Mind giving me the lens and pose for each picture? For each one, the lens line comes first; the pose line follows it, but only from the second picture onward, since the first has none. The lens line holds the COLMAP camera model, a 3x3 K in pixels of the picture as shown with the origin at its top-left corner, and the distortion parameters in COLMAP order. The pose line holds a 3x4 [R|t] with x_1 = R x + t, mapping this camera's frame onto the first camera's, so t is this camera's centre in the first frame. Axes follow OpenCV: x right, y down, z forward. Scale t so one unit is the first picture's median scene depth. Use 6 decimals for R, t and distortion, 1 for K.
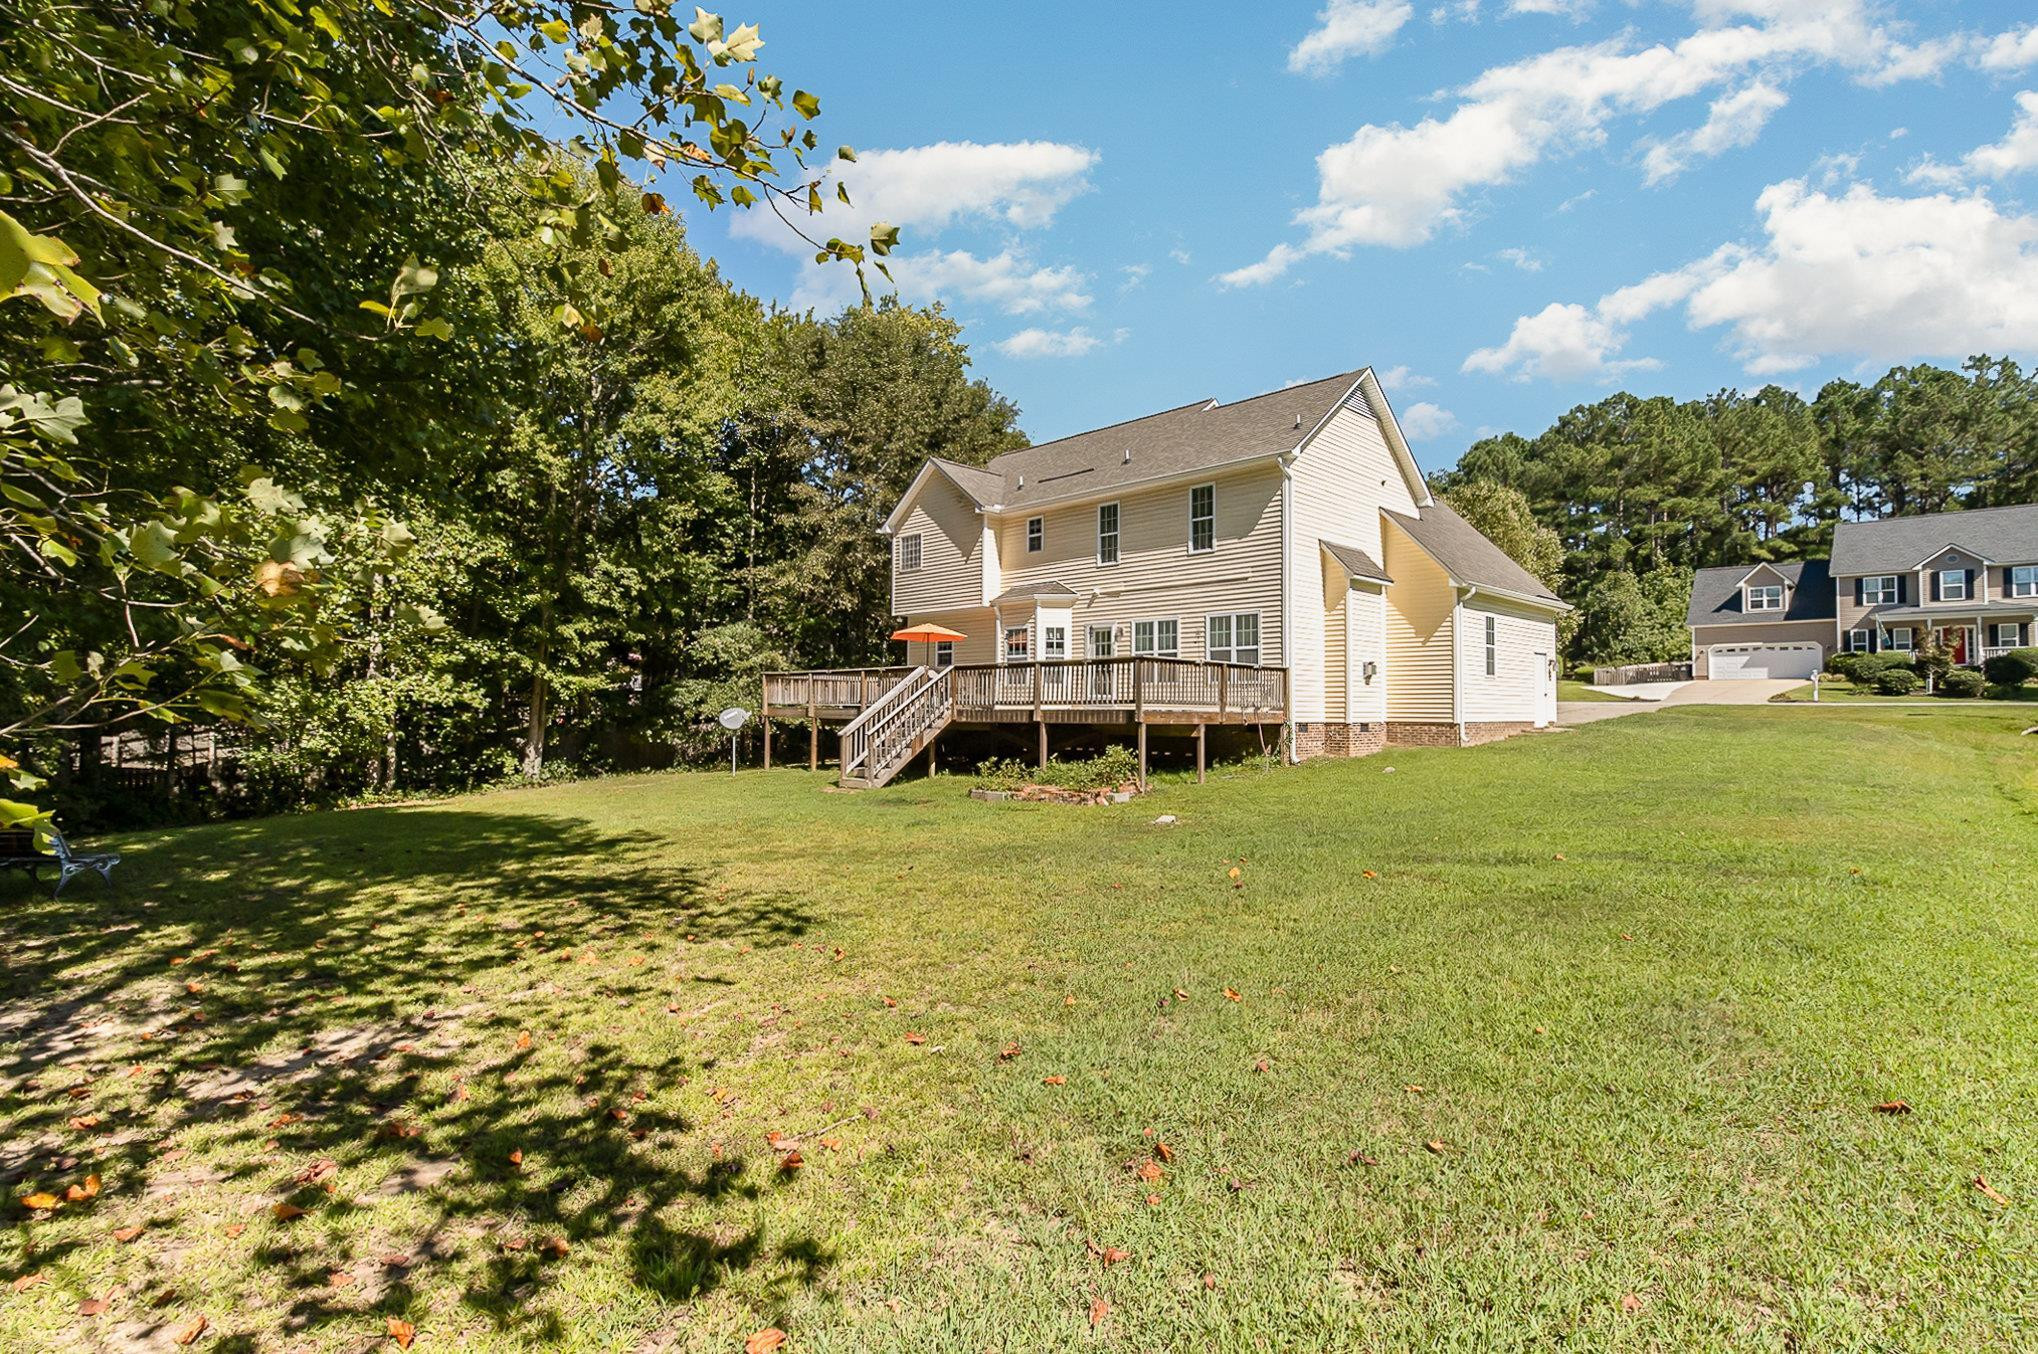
lens RADIAL K [[922.2, 0, 988.4], [0, 922.2, 708.4], [0, 0, 1]] dist [0.001322, 0.000072]
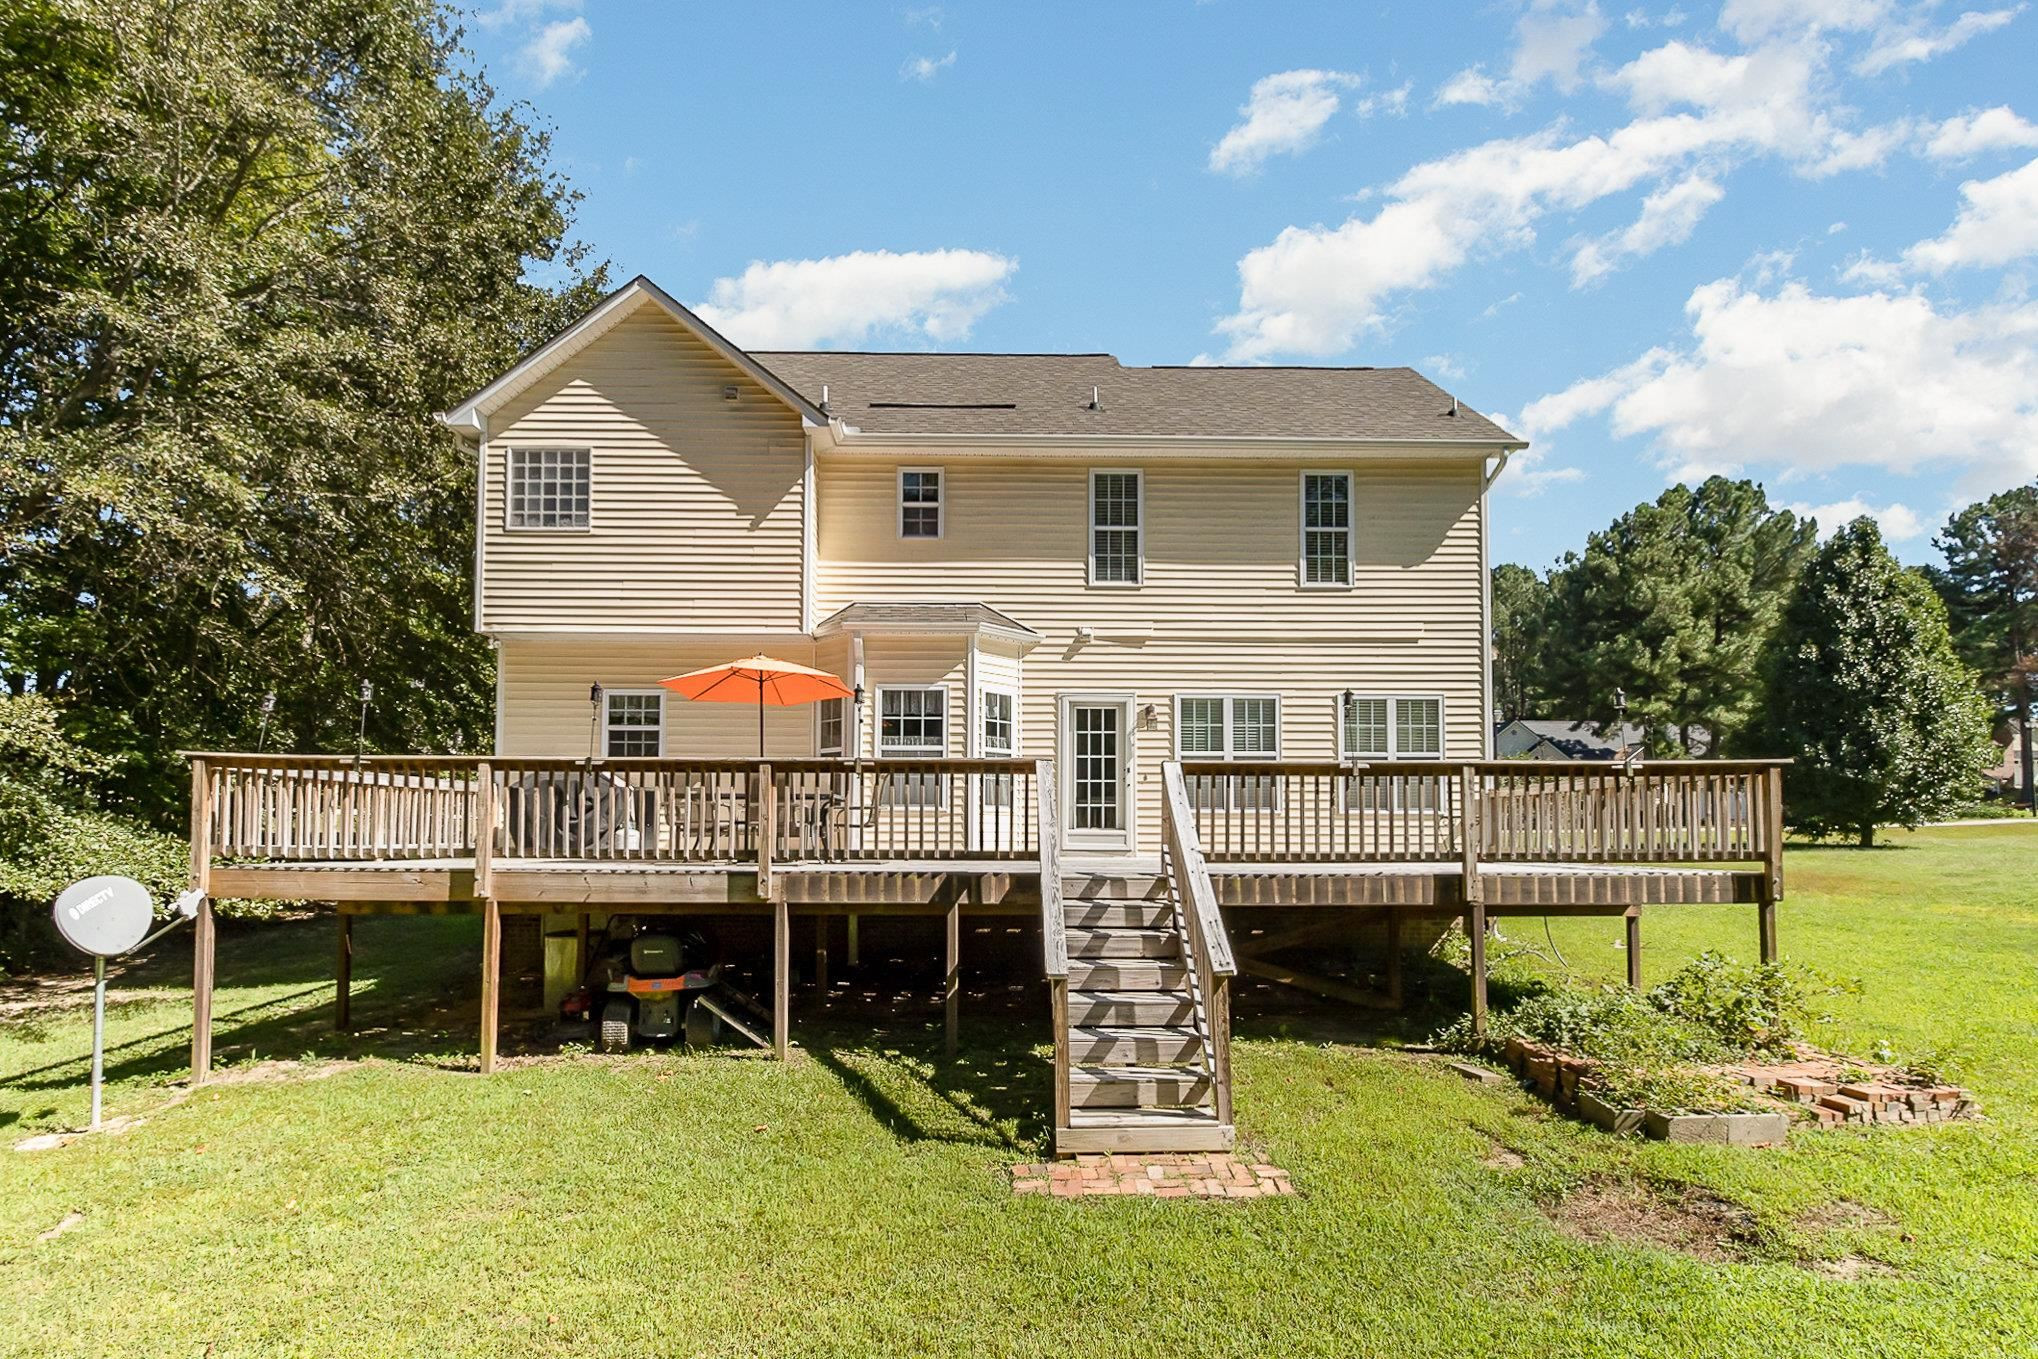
lens RADIAL K [[998.1, 0, 1017.7], [0, 998.1, 786.2], [0, 0, 1]] dist [0.004355, 0.001056]
pose [[0.691450, 0.032027, 0.721714, -0.316271], [-0.000145, 0.999023, -0.044194, -0.014965], [-0.722424, 0.030453, 0.690779, 0.643949]]
